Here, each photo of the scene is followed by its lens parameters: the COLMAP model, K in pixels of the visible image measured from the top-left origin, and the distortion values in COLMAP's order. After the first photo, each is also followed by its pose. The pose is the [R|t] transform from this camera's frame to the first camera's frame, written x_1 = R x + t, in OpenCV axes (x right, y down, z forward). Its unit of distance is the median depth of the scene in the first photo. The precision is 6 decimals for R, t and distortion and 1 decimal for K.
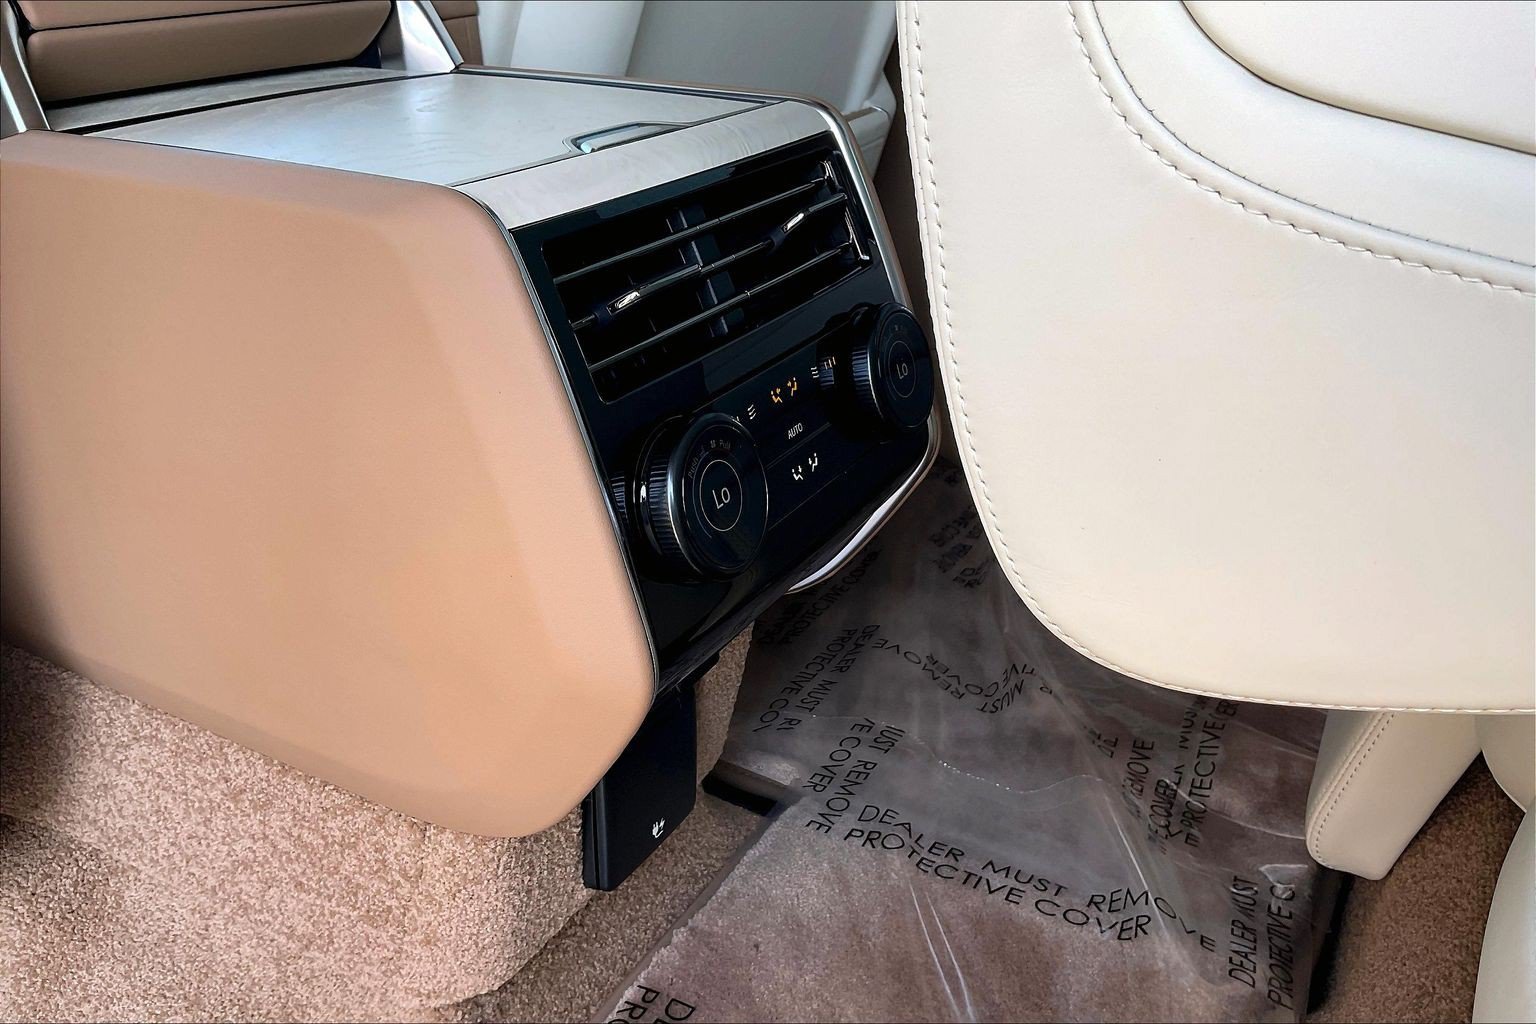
lens RADIAL K [[1268.9, 0, 755.6], [0, 1268.9, 516.6], [0, 0, 1]] dist [0.093812, -0.175128]
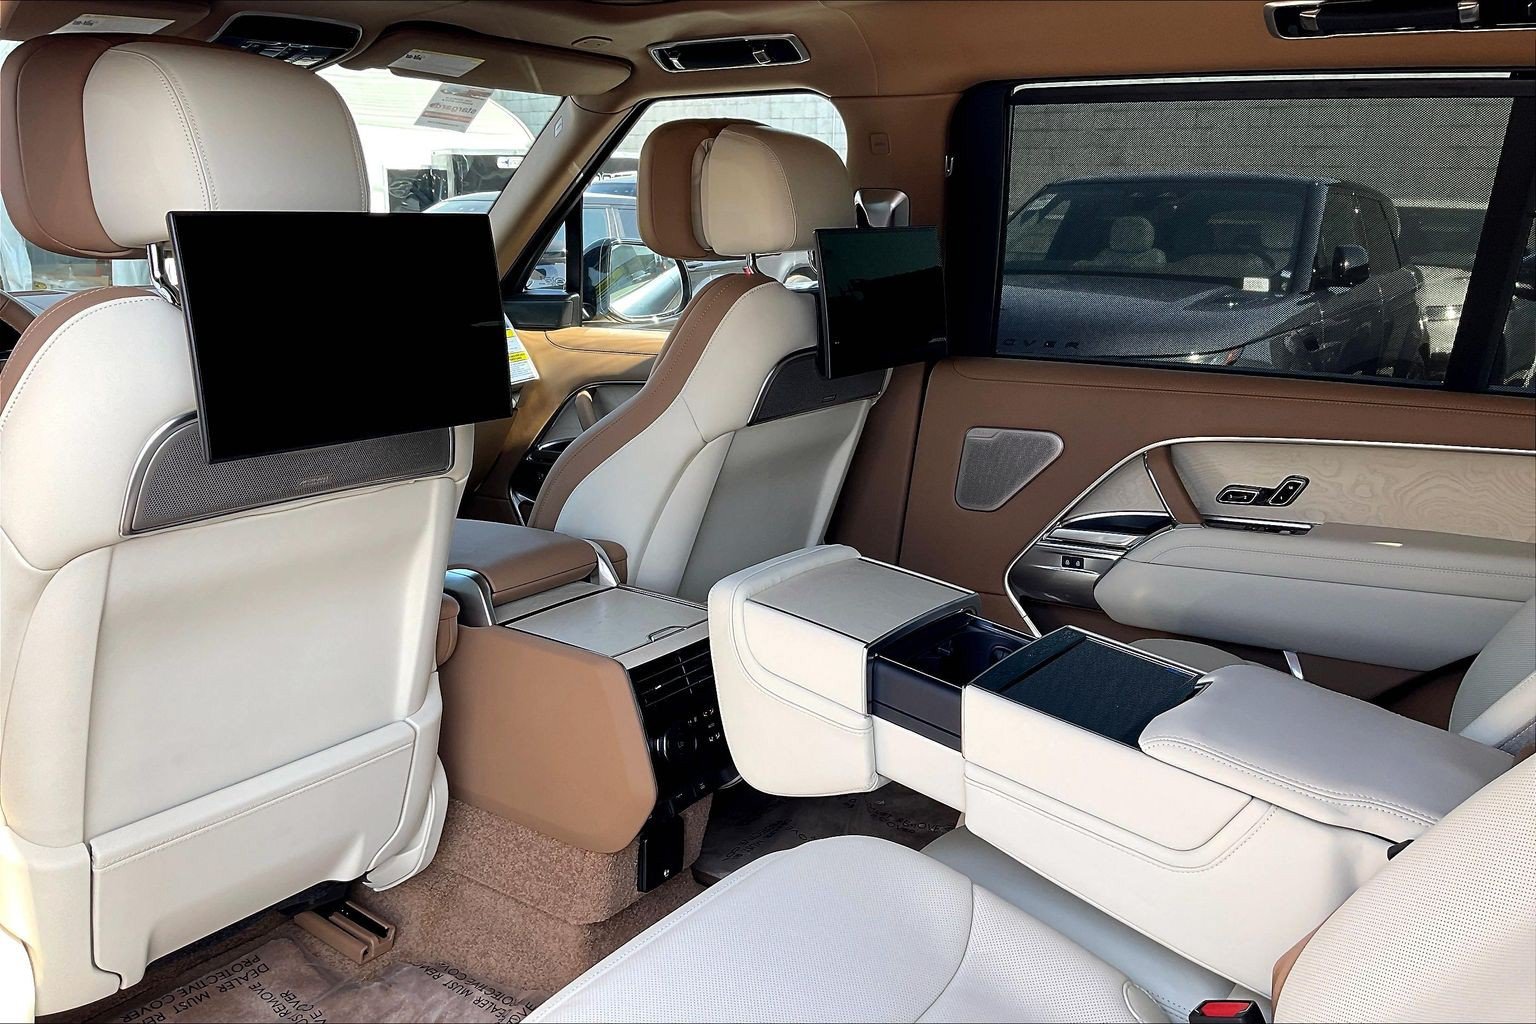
lens RADIAL K [[1328.7, 0, 739.0], [0, 1328.7, 514.0], [0, 0, 1]] dist [0.116241, -0.188662]
pose [[0.991749, 0.038948, -0.122138, 0.460526], [-0.063593, 0.976713, -0.204907, 0.089019], [0.111314, 0.210984, 0.971131, -2.220329]]
